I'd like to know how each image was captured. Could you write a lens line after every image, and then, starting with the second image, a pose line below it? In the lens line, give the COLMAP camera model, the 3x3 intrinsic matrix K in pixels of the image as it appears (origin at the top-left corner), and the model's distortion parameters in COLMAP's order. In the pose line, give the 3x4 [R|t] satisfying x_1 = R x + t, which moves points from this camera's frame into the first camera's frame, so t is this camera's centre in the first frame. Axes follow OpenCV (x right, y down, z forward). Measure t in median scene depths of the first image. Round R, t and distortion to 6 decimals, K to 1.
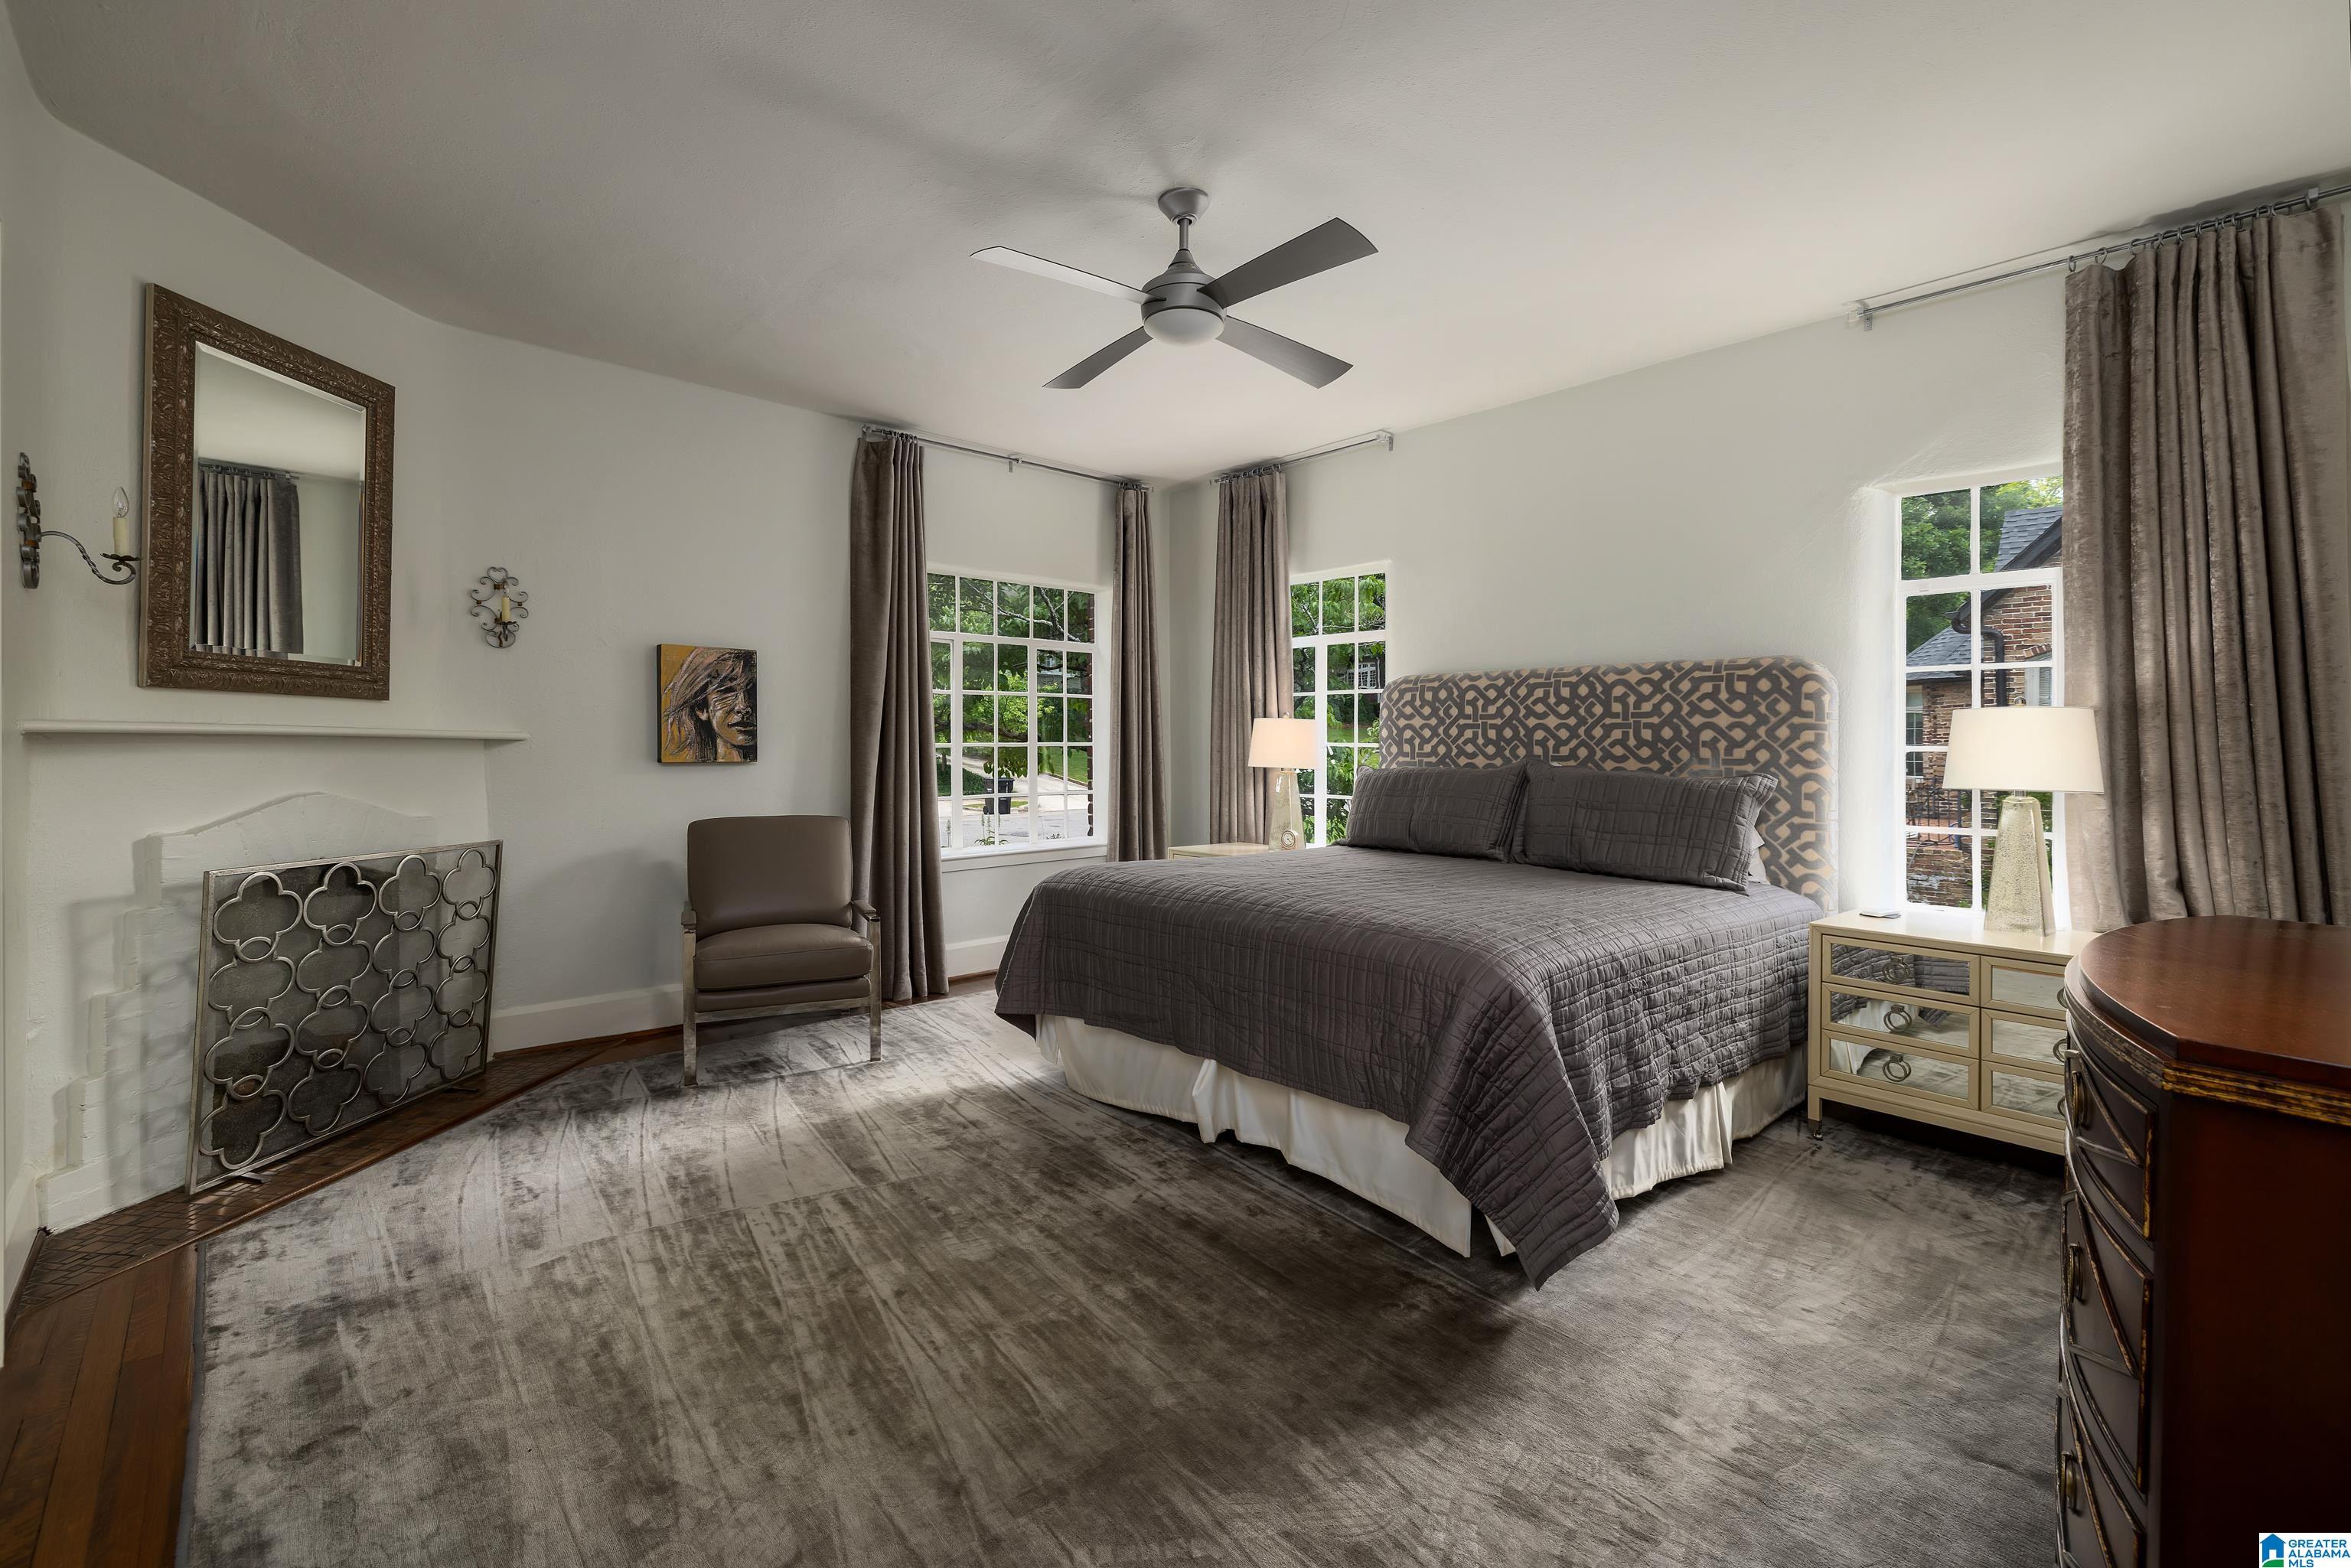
lens RADIAL K [[973.3, 0, 1160.2], [0, 973.3, 733.4], [0, 0, 1]] dist [-0.001291, 0.000270]
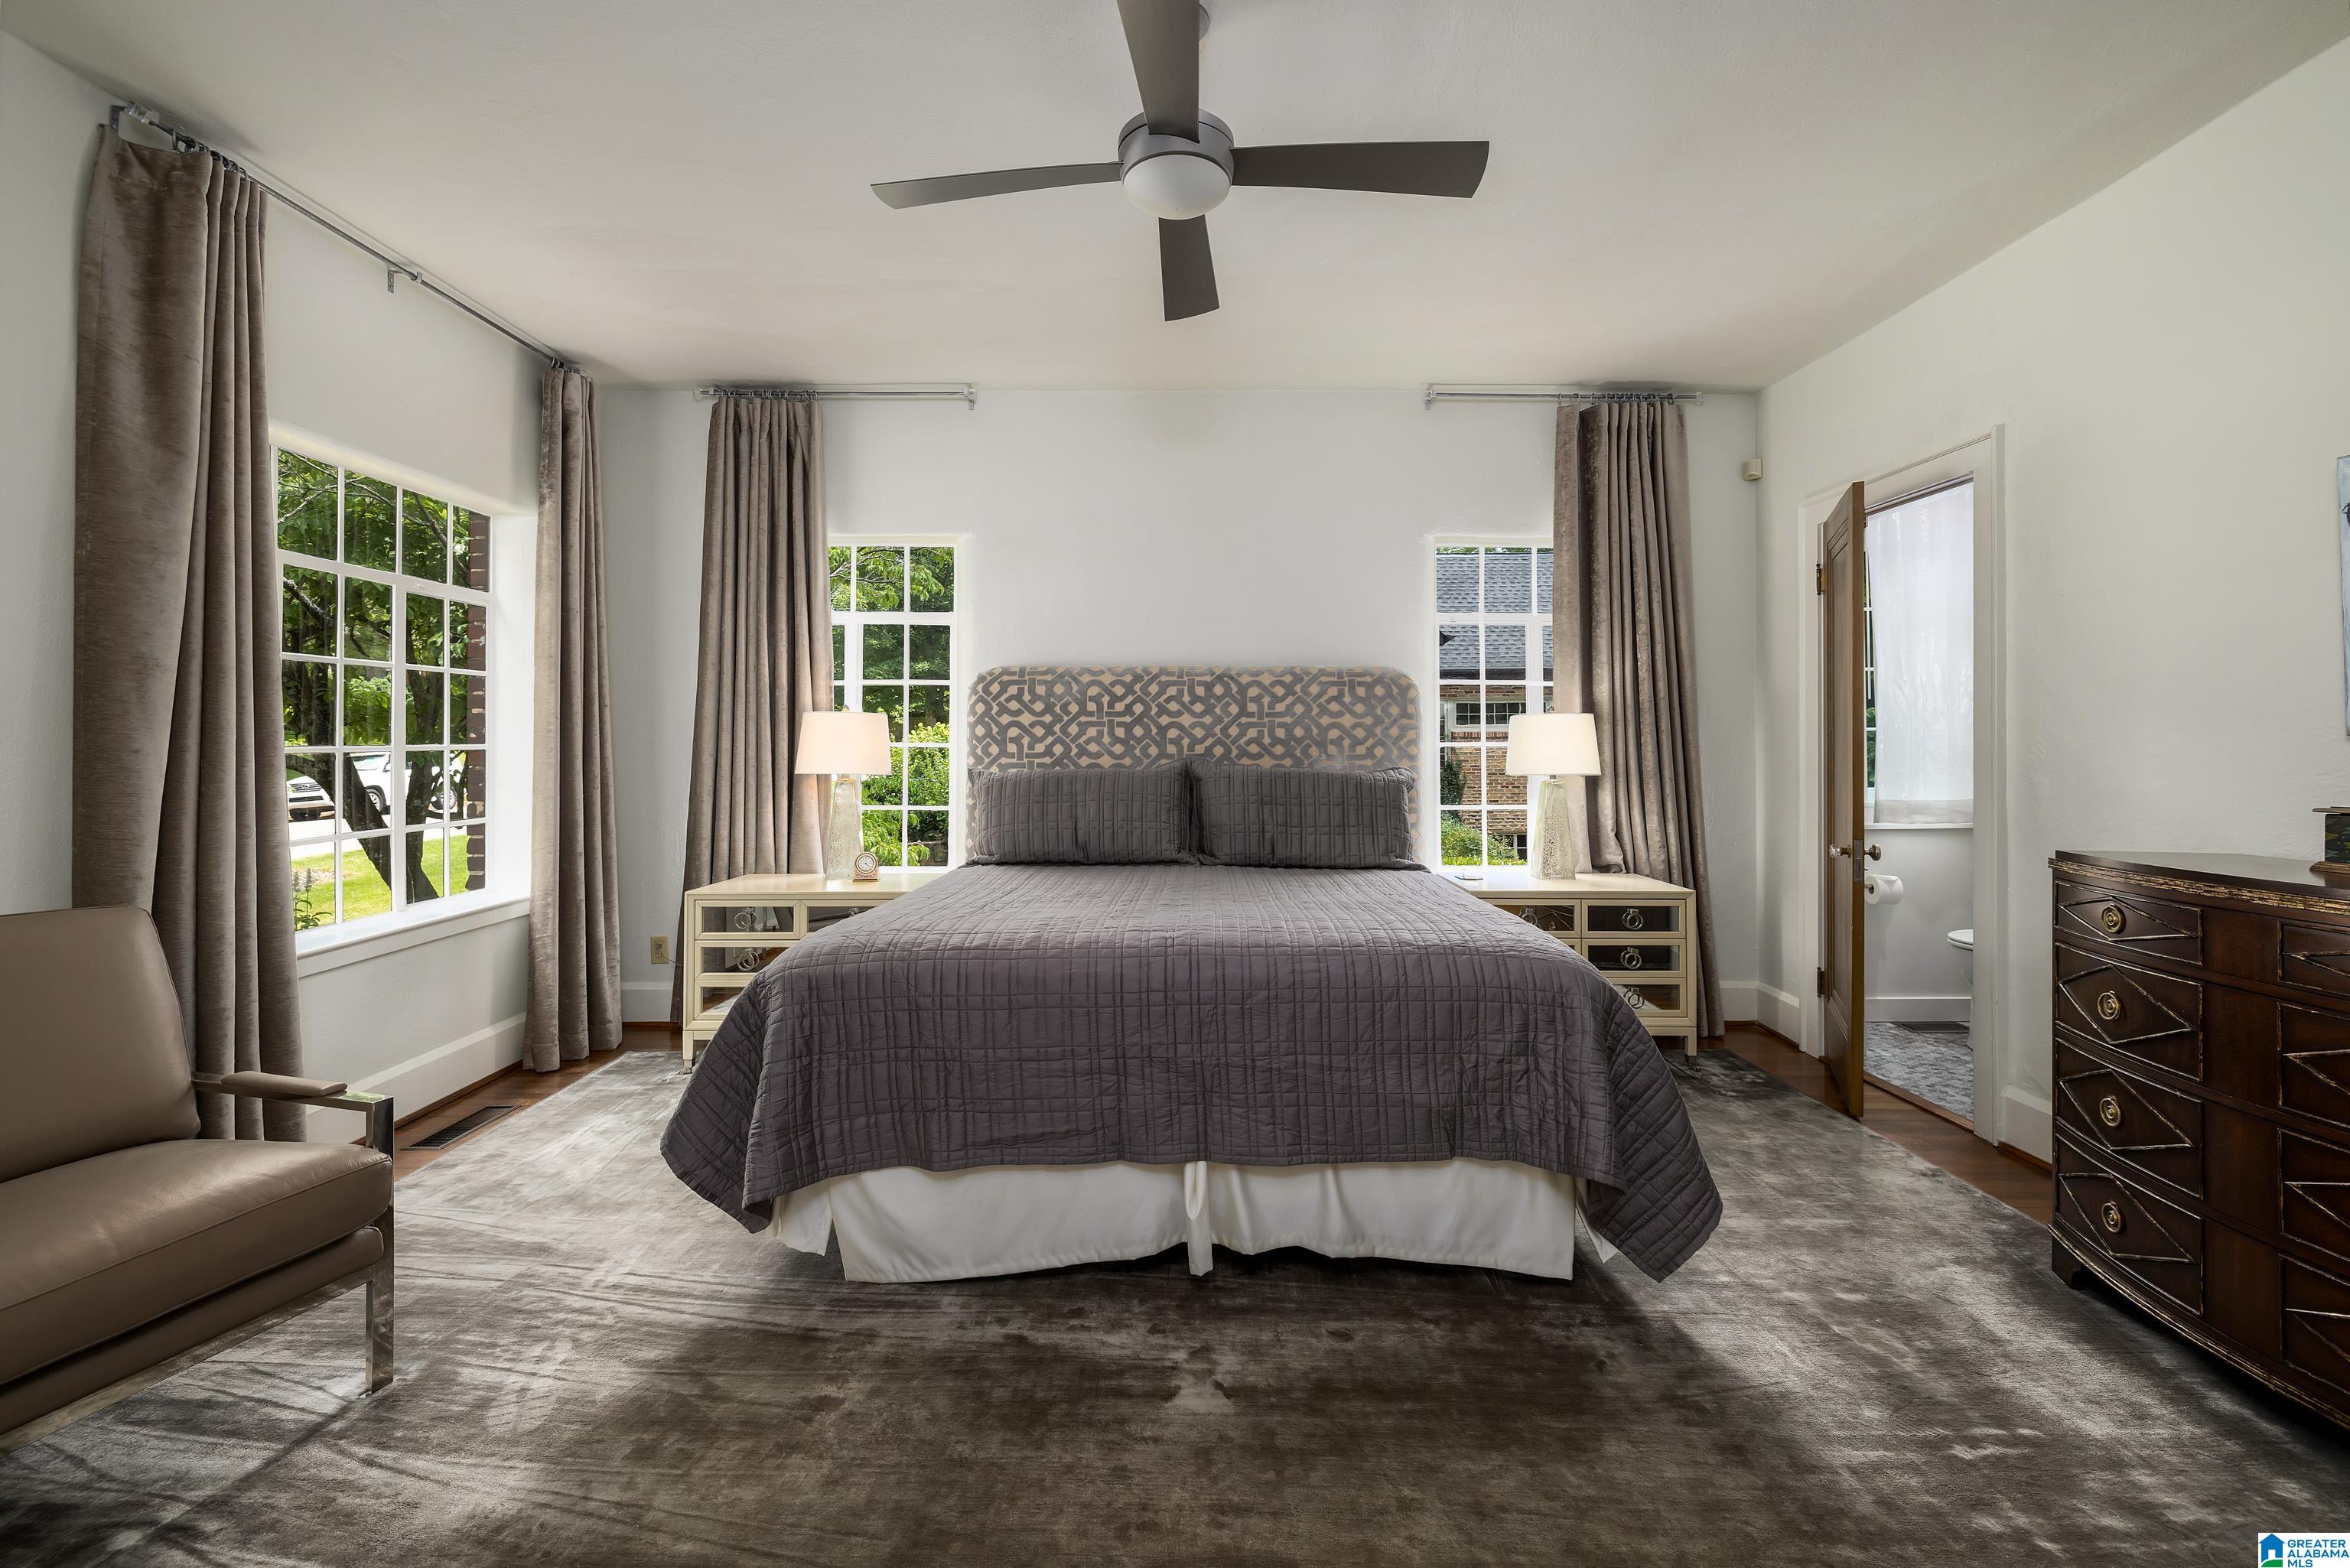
lens RADIAL K [[972.8, 0, 1159.7], [0, 972.8, 733.5], [0, 0, 1]] dist [-0.001291, 0.000270]
pose [[0.683996, -0.000695, 0.729485, -0.353489], [-0.002489, 0.999992, 0.003286, -0.001647], [-0.729481, -0.004064, 0.683989, 0.340009]]
